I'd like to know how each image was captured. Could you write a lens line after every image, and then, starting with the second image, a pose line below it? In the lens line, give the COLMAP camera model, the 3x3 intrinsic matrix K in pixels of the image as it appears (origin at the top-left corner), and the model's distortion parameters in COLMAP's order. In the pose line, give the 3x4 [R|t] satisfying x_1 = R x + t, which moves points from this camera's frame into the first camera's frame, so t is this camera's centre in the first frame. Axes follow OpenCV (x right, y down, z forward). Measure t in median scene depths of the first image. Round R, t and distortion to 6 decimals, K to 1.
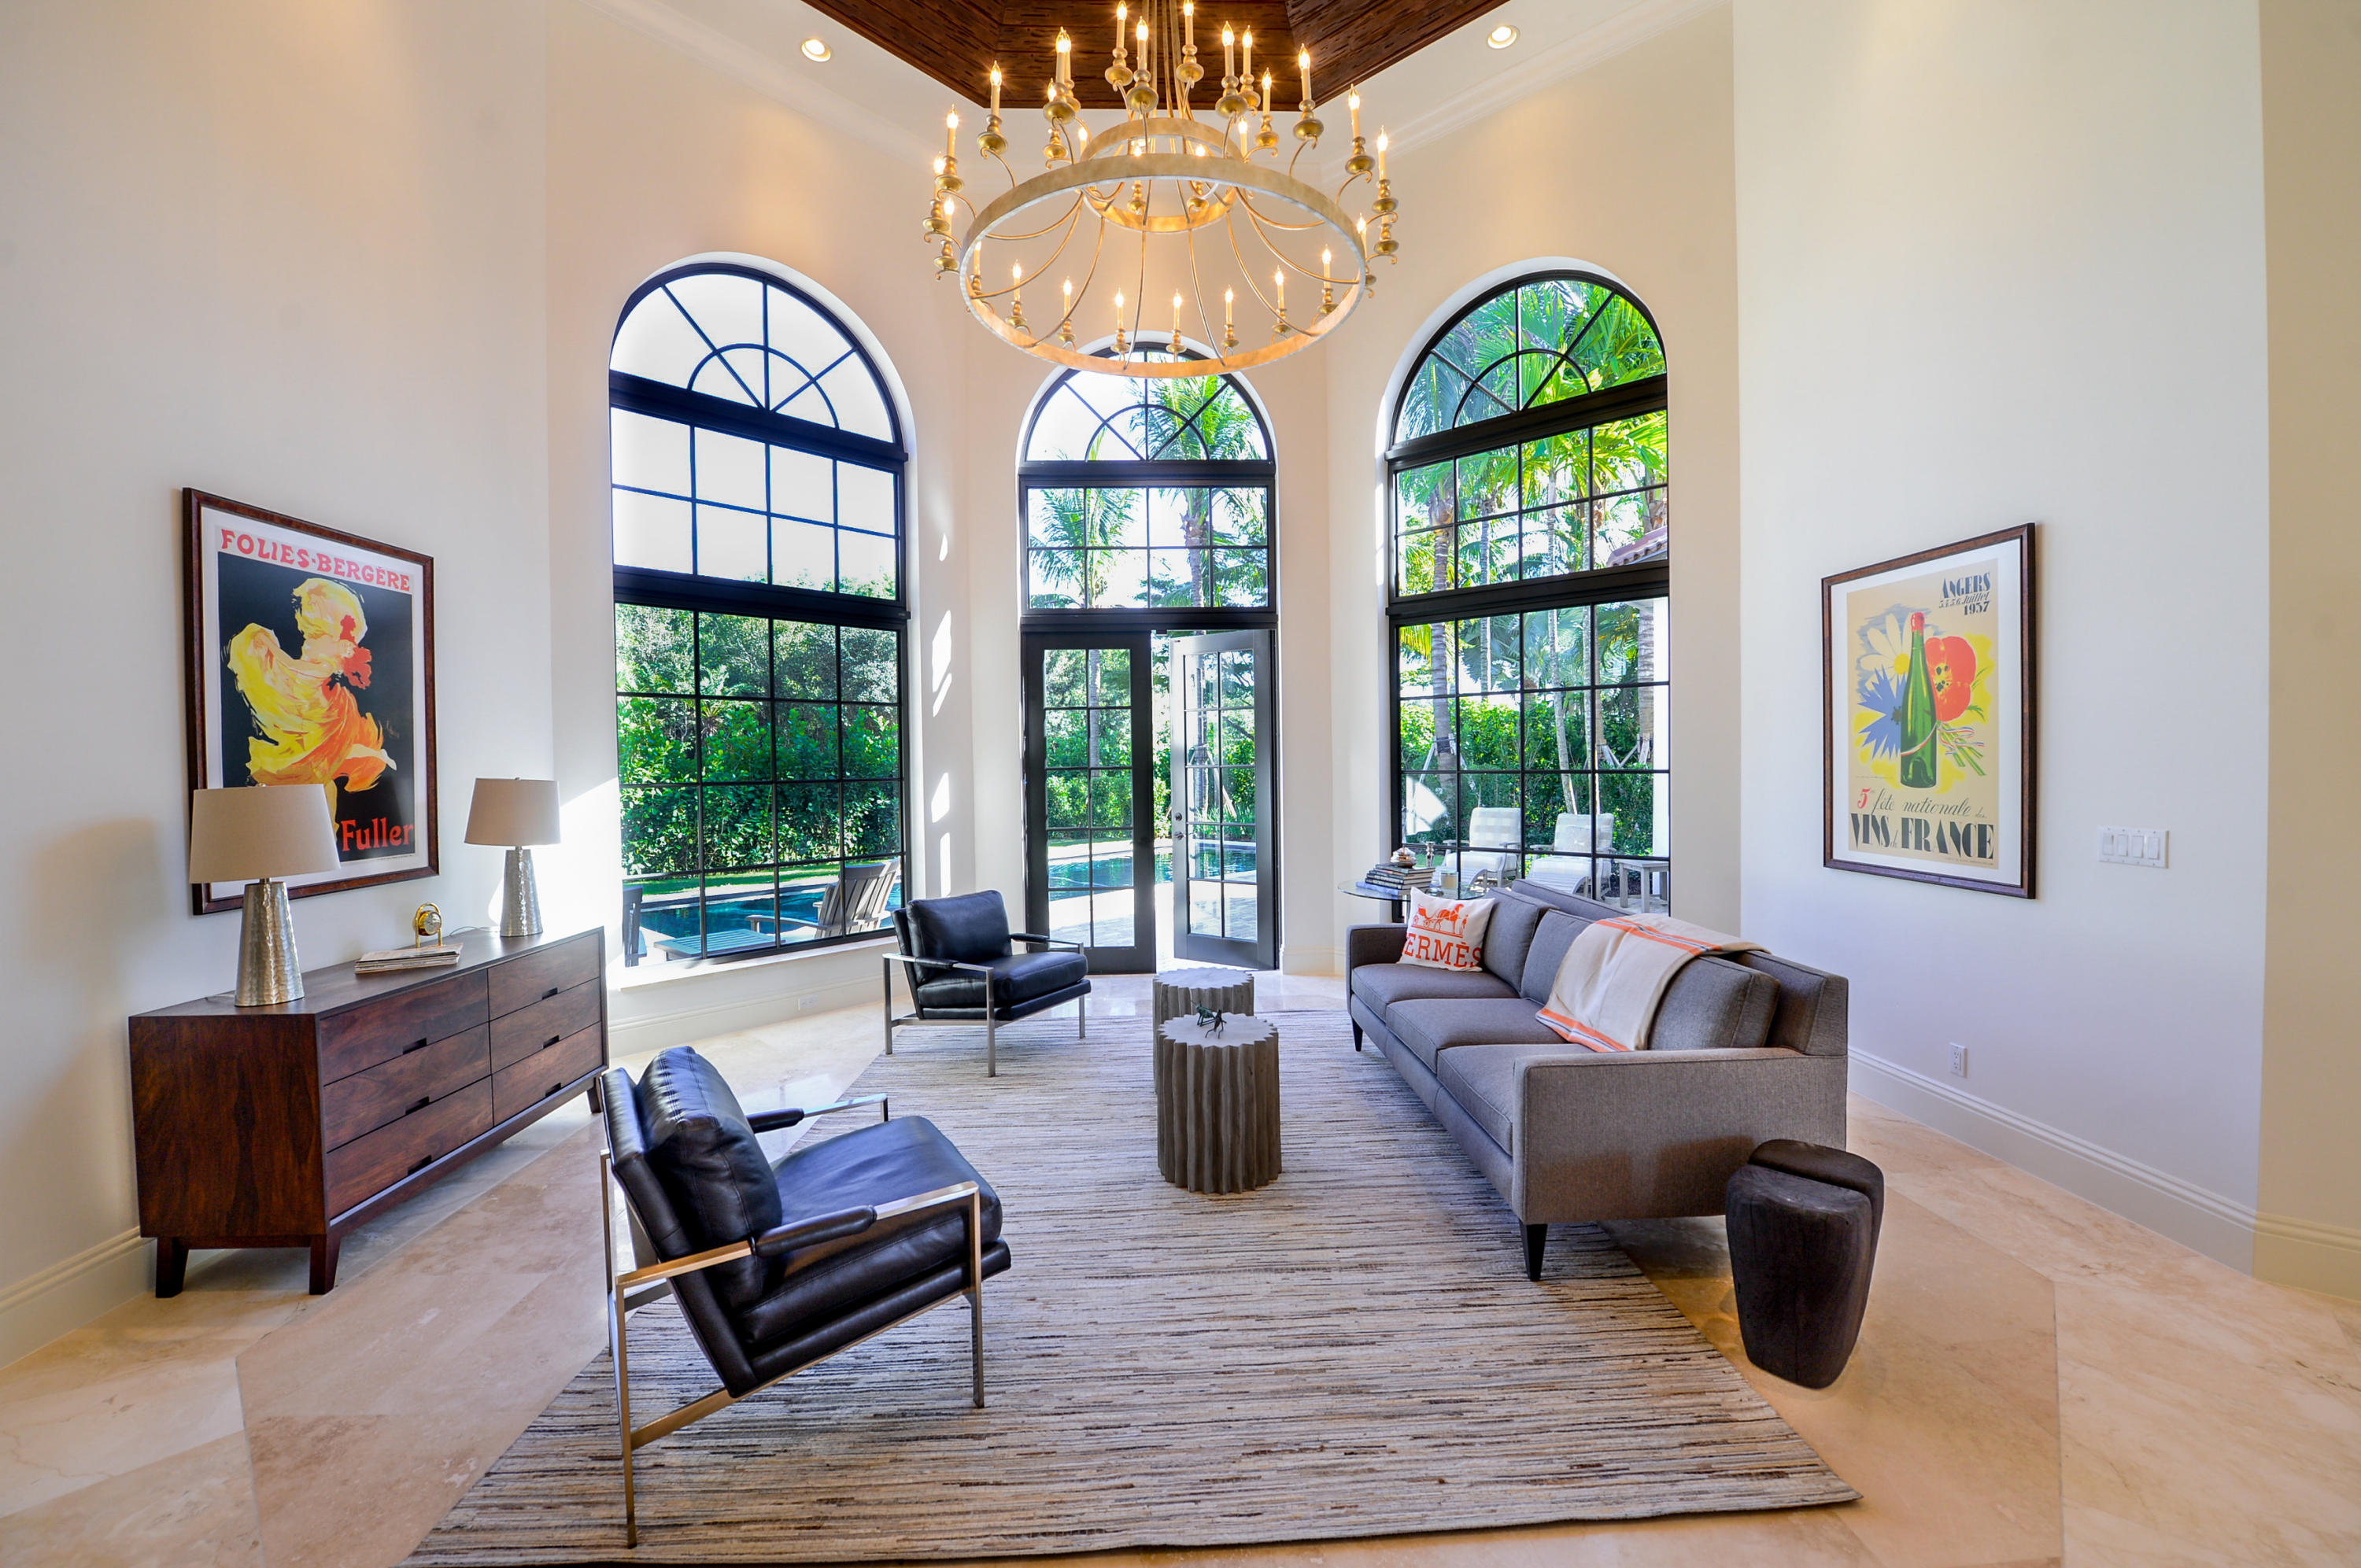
lens RADIAL K [[956.4, 0, 1188.8], [0, 956.4, 777.1], [0, 0, 1]] dist [-0.020389, -0.000122]
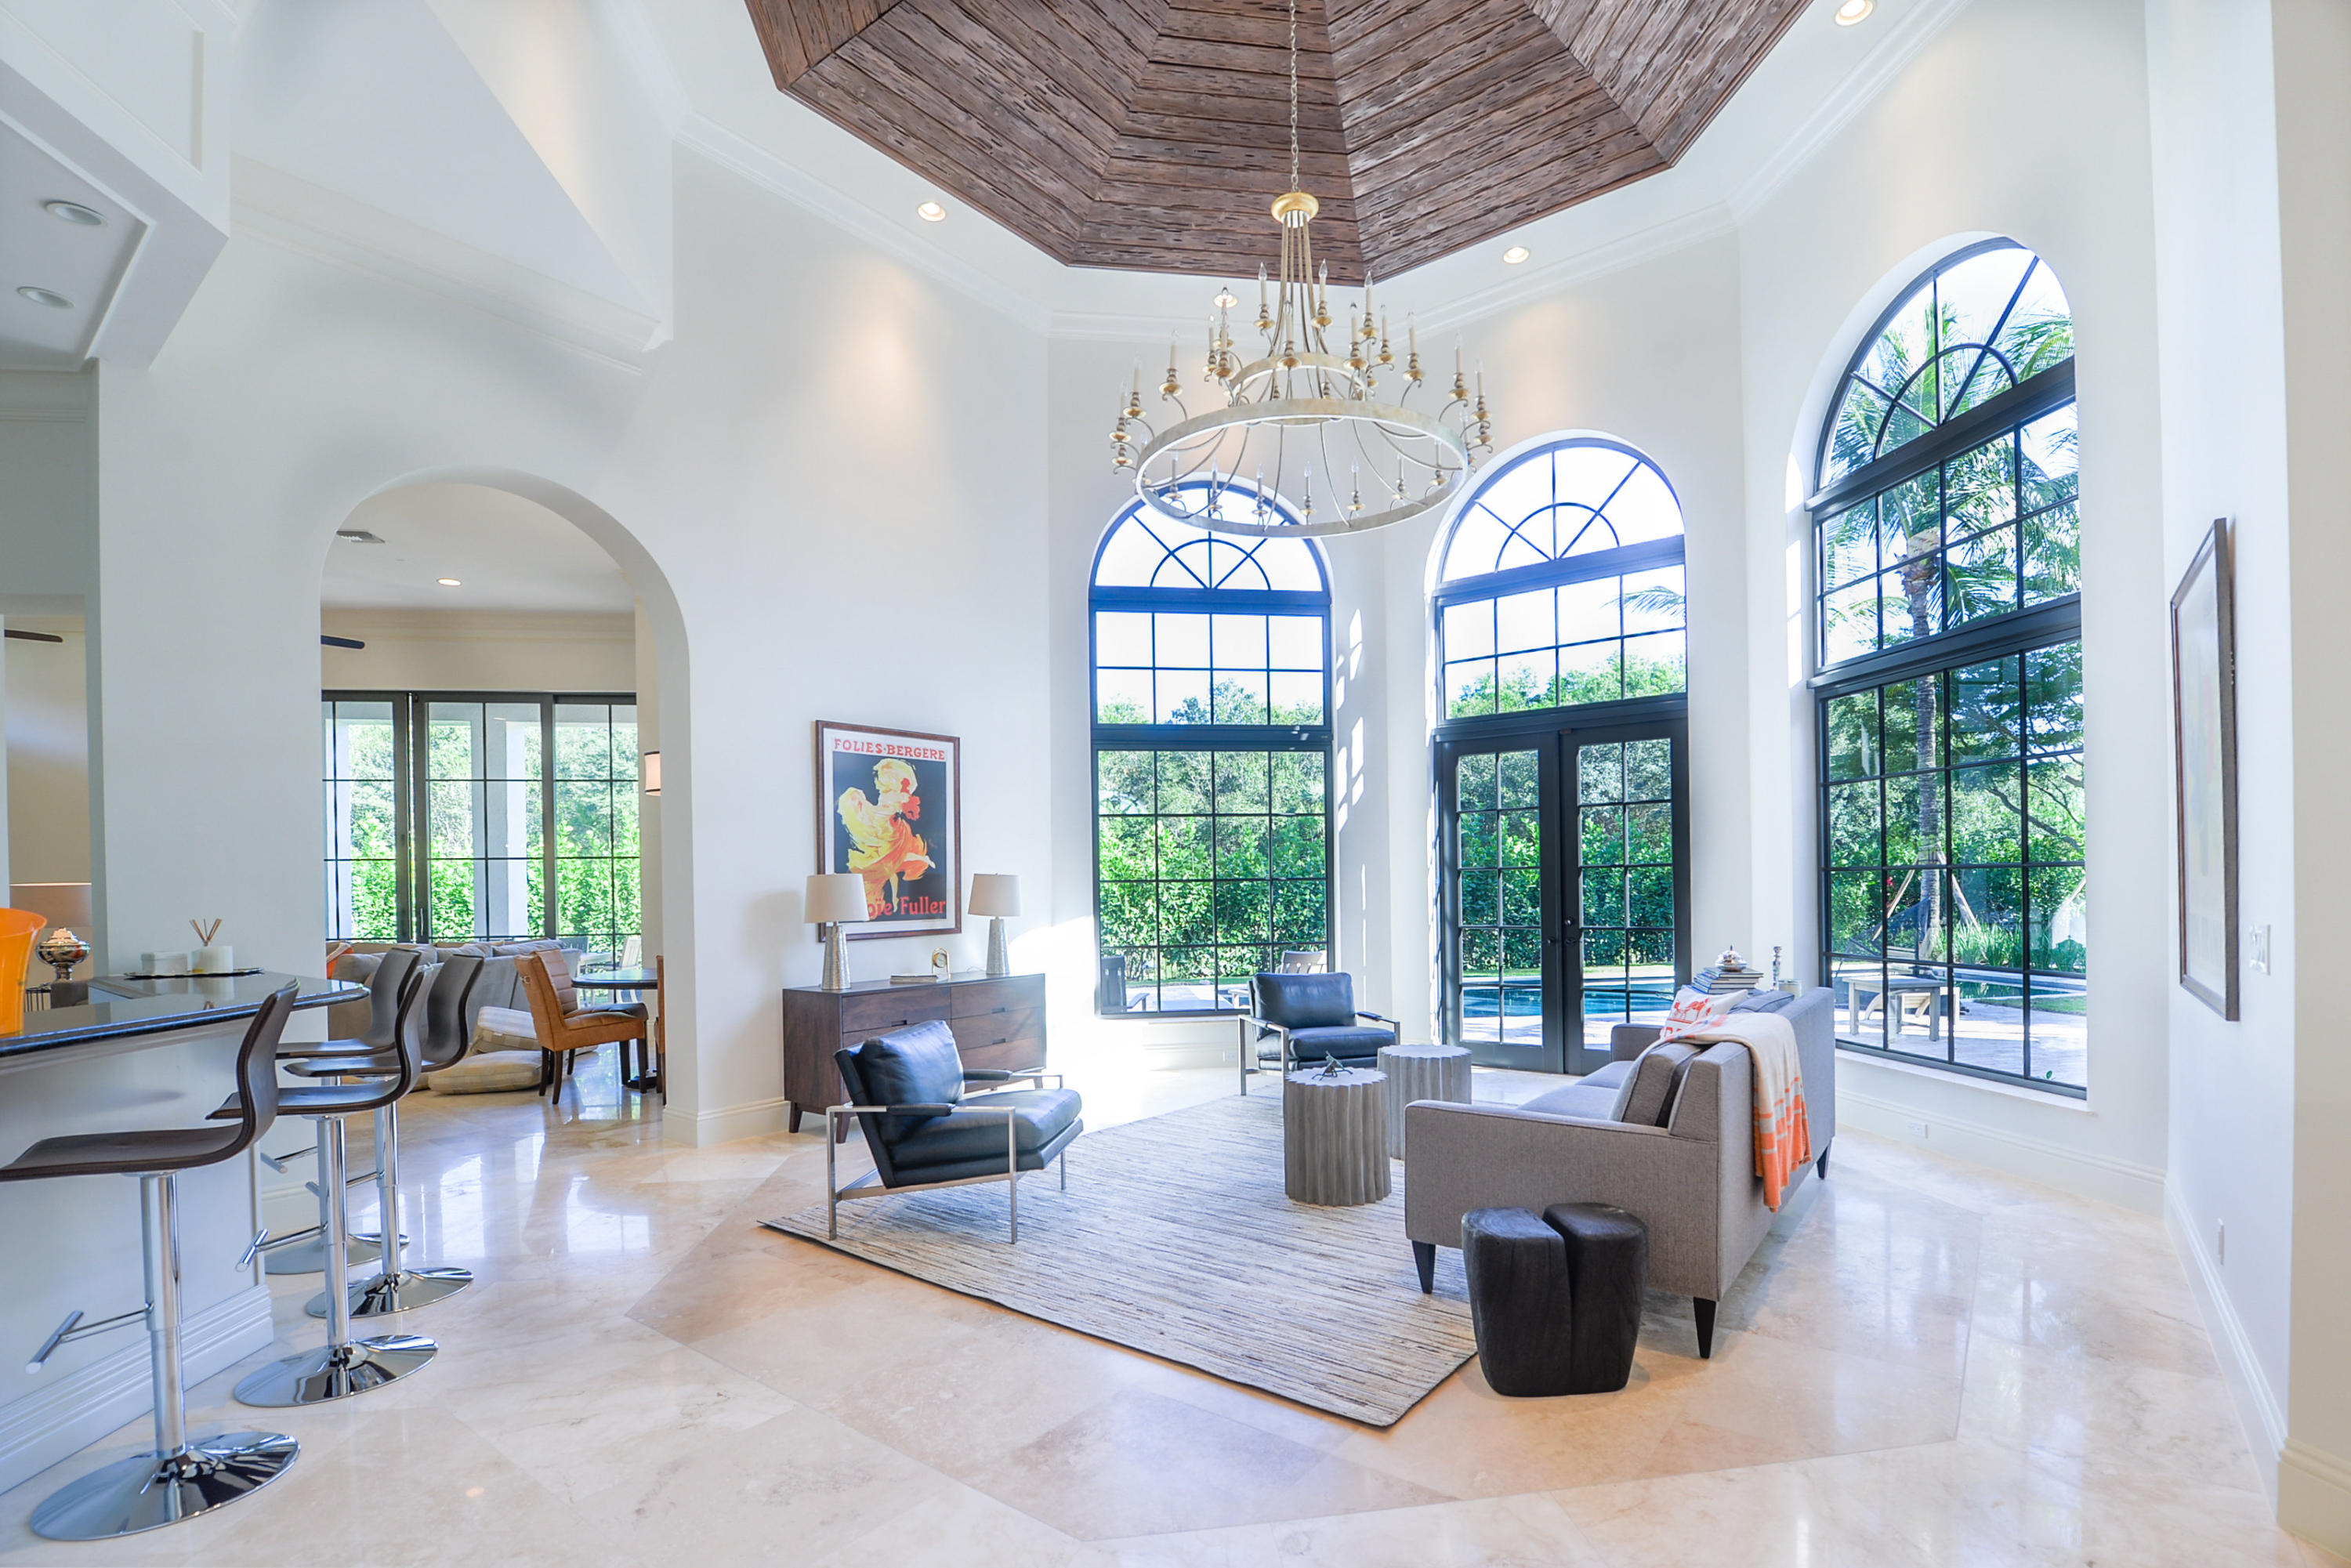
lens RADIAL K [[975.0, 0, 1177.6], [0, 975.0, 878.1], [0, 0, 1]] dist [-0.000597, -0.000058]
pose [[0.785681, -0.000736, -0.618631, 0.630055], [-0.004736, 0.999963, -0.007205, 0.022832], [0.618613, 0.008591, 0.785649, -0.097593]]
